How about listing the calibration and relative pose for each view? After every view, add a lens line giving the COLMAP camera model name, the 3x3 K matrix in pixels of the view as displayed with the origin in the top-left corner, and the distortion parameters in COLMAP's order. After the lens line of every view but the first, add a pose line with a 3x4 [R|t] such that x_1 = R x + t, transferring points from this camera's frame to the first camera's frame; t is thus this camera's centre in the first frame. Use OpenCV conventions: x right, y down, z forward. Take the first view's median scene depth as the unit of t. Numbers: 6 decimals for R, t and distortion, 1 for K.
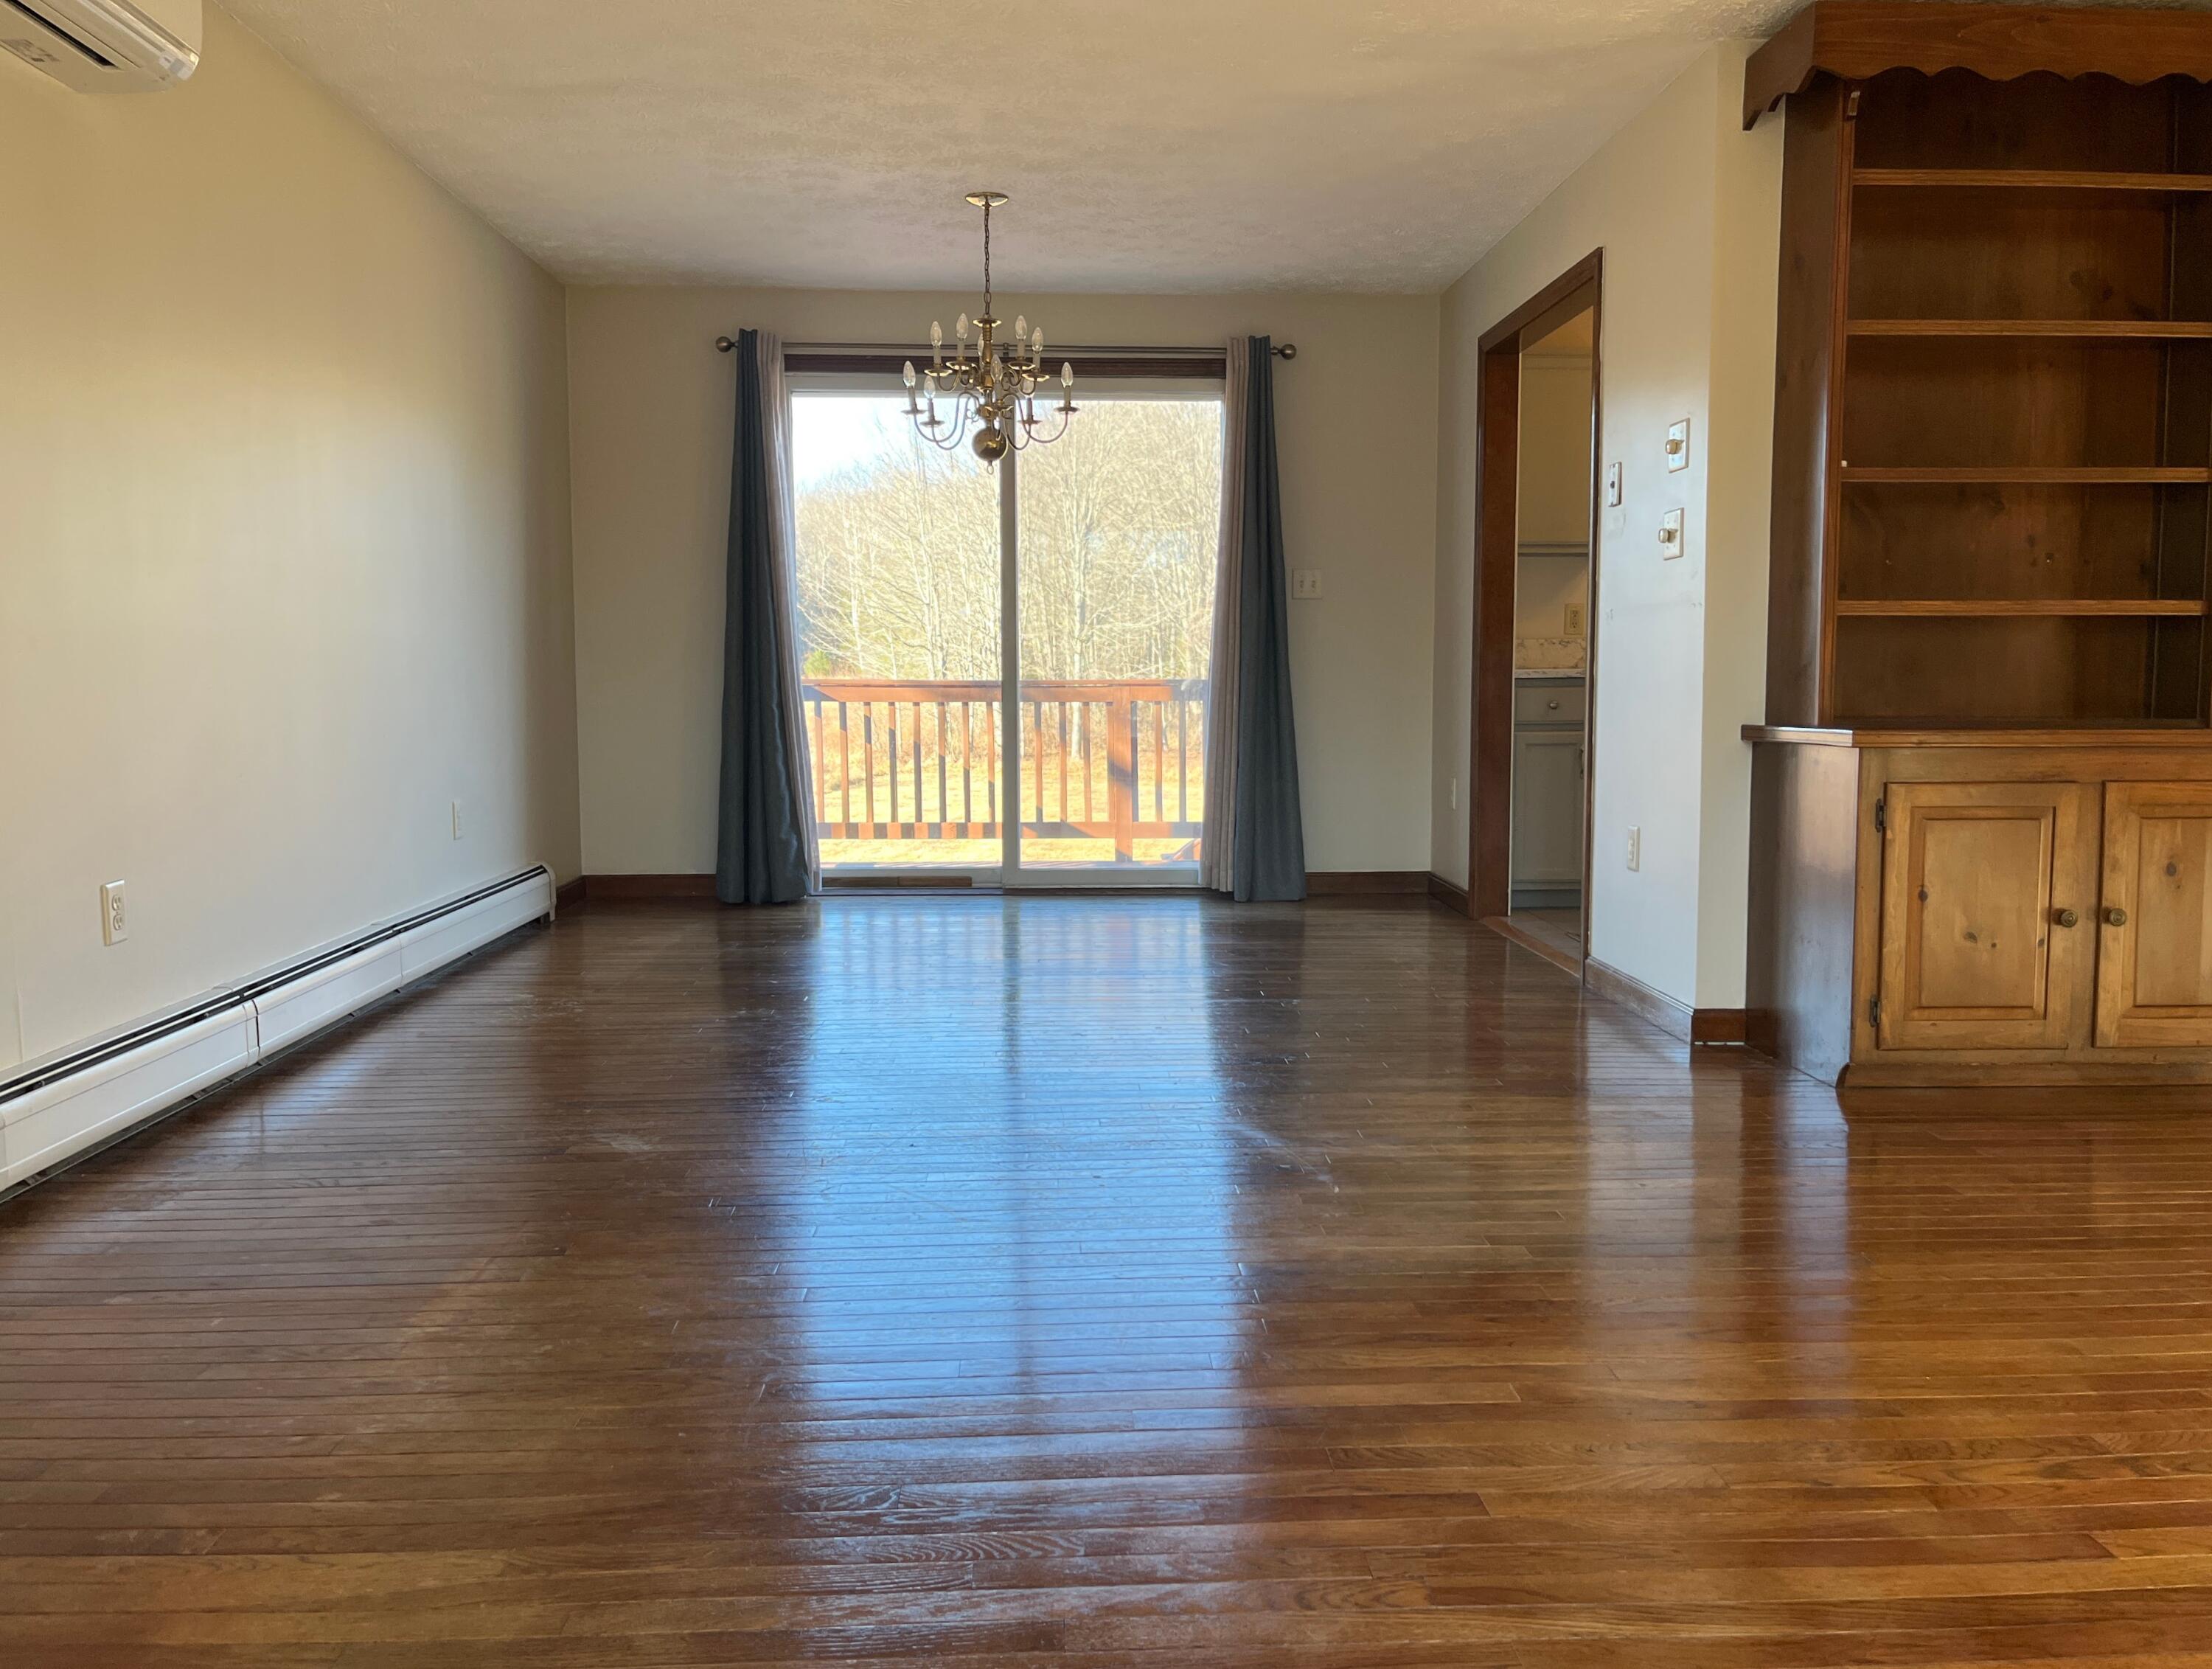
lens RADIAL K [[1663.1, 0, 1101.1], [0, 1663.1, 835.6], [0, 0, 1]] dist [0.038907, -0.002762]
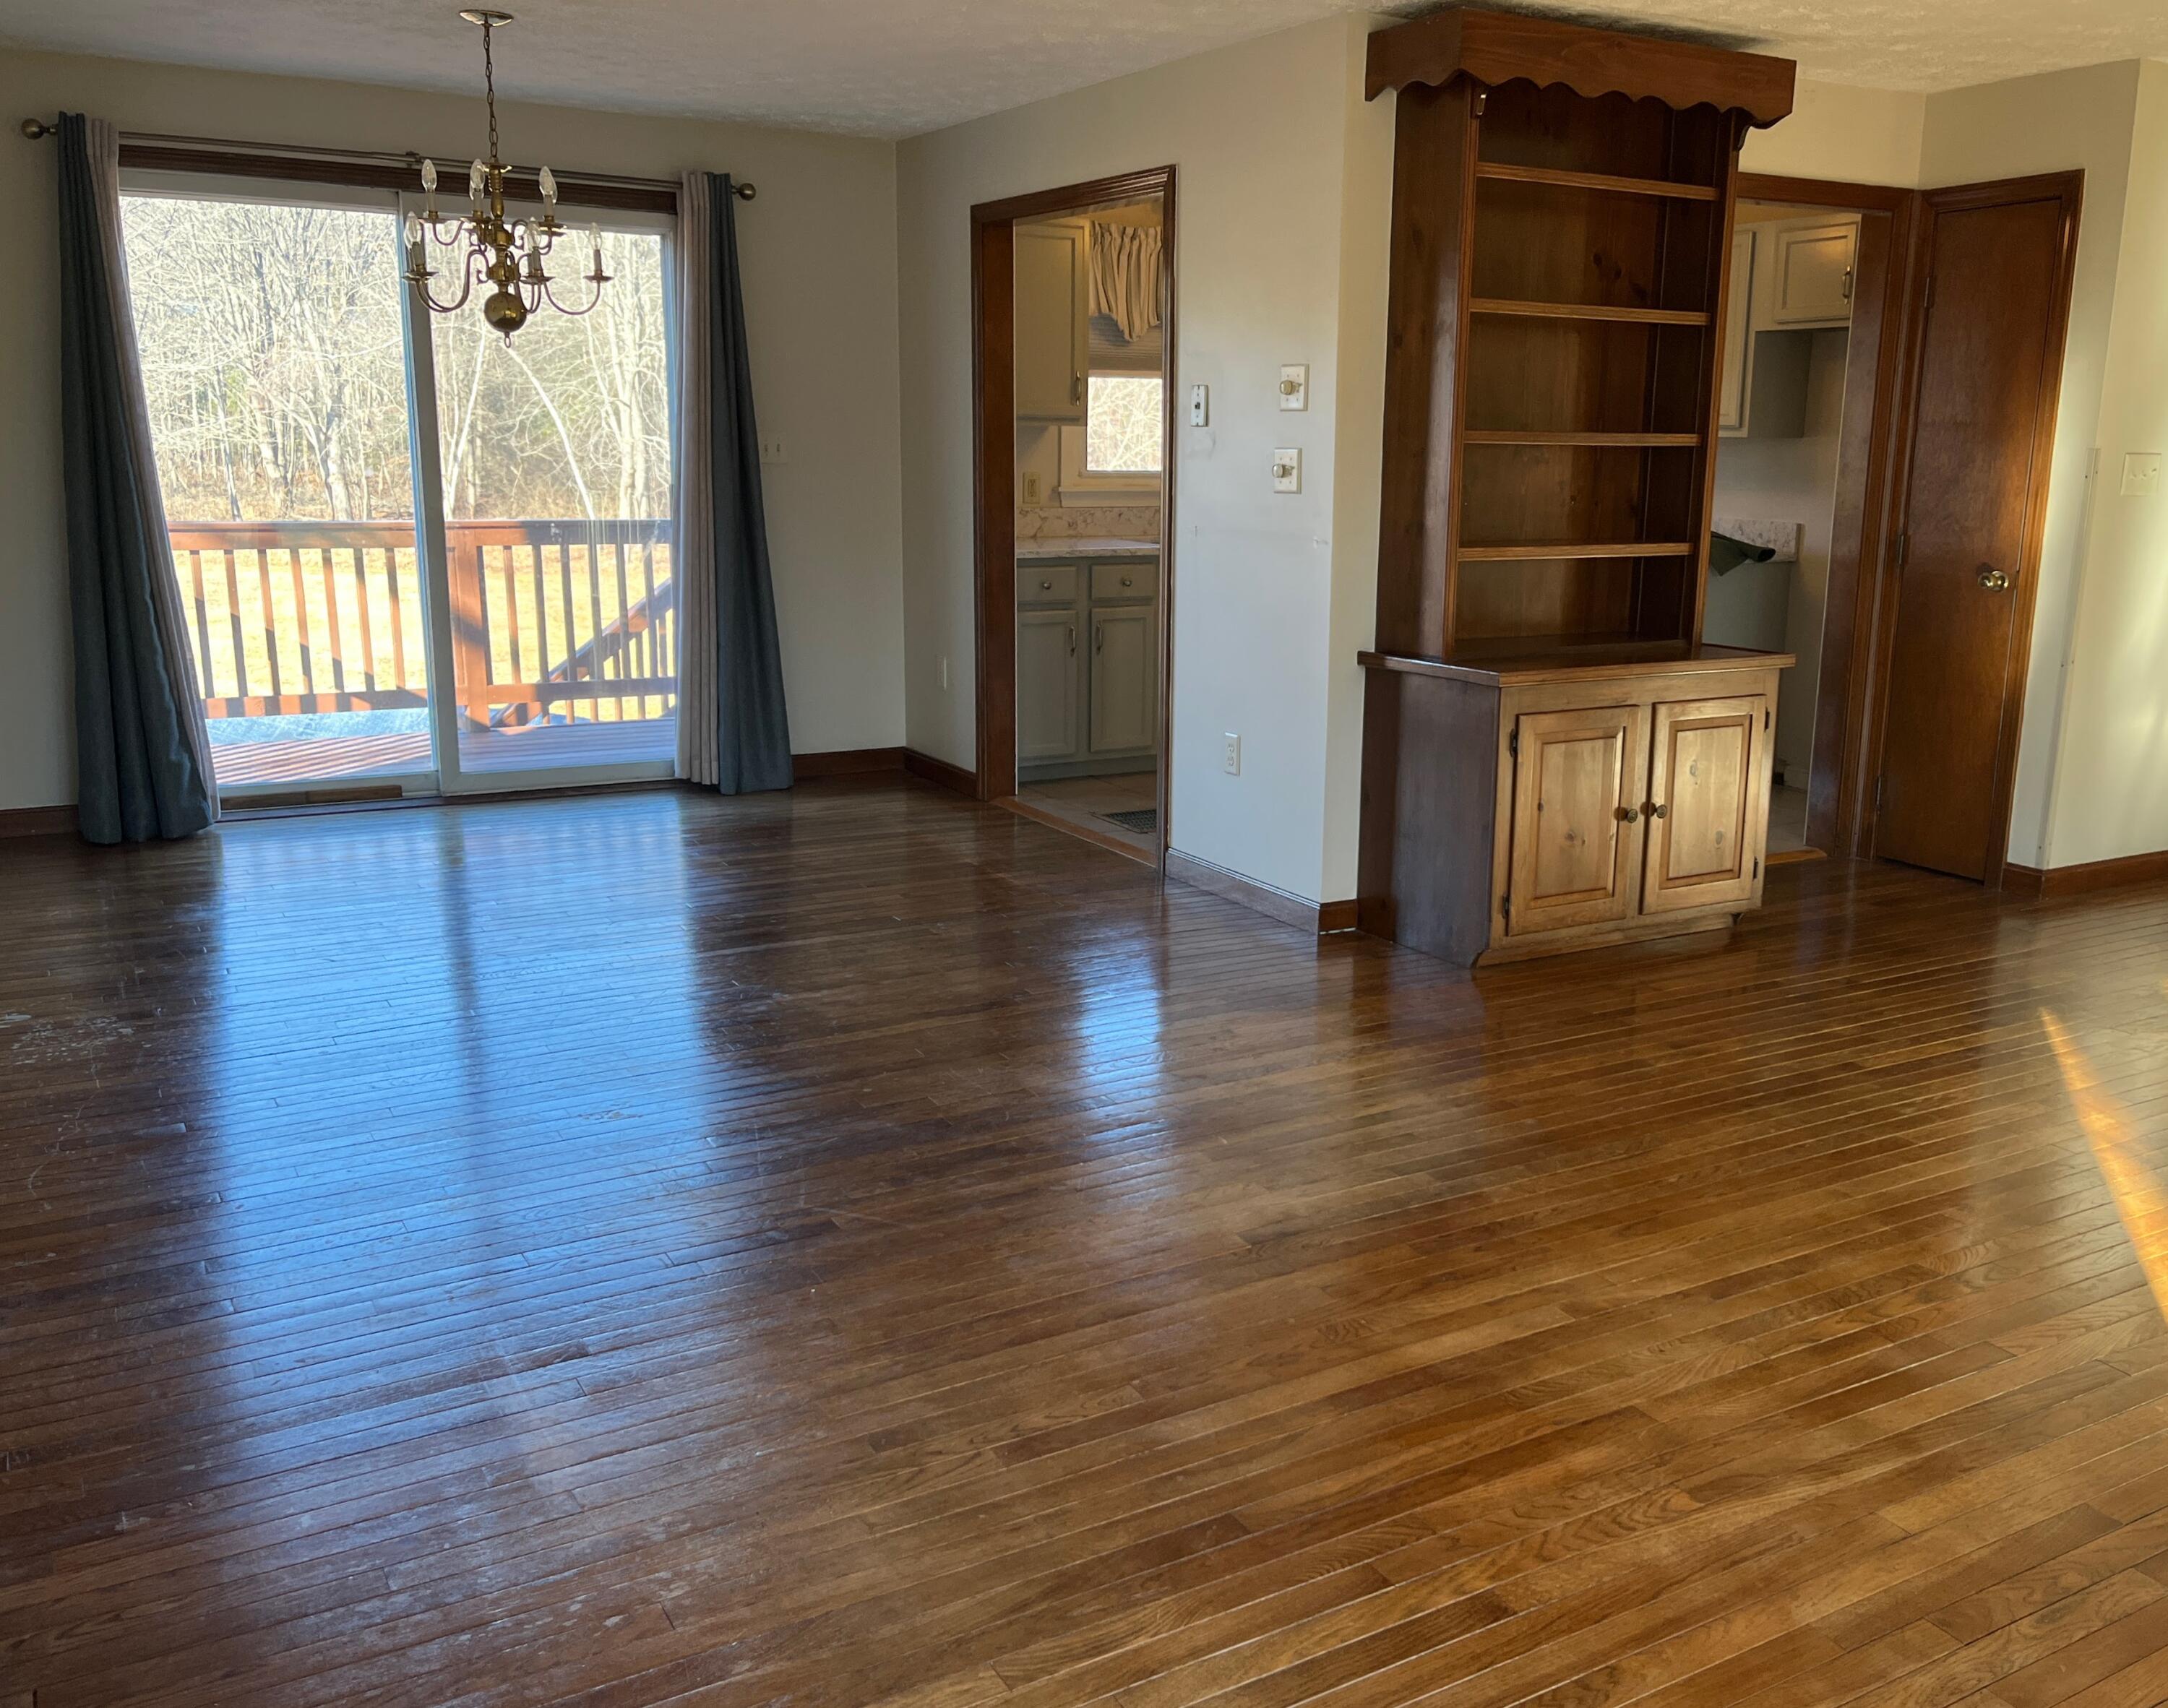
lens RADIAL K [[1798.3, 0, 1092.2], [0, 1798.3, 848.8], [0, 0, 1]] dist [0.036504, -0.026991]
pose [[0.891864, -0.089554, 0.443350, -0.277682], [0.032843, 0.990438, 0.133994, -0.088314], [-0.451111, -0.104943, 0.886277, 0.001988]]
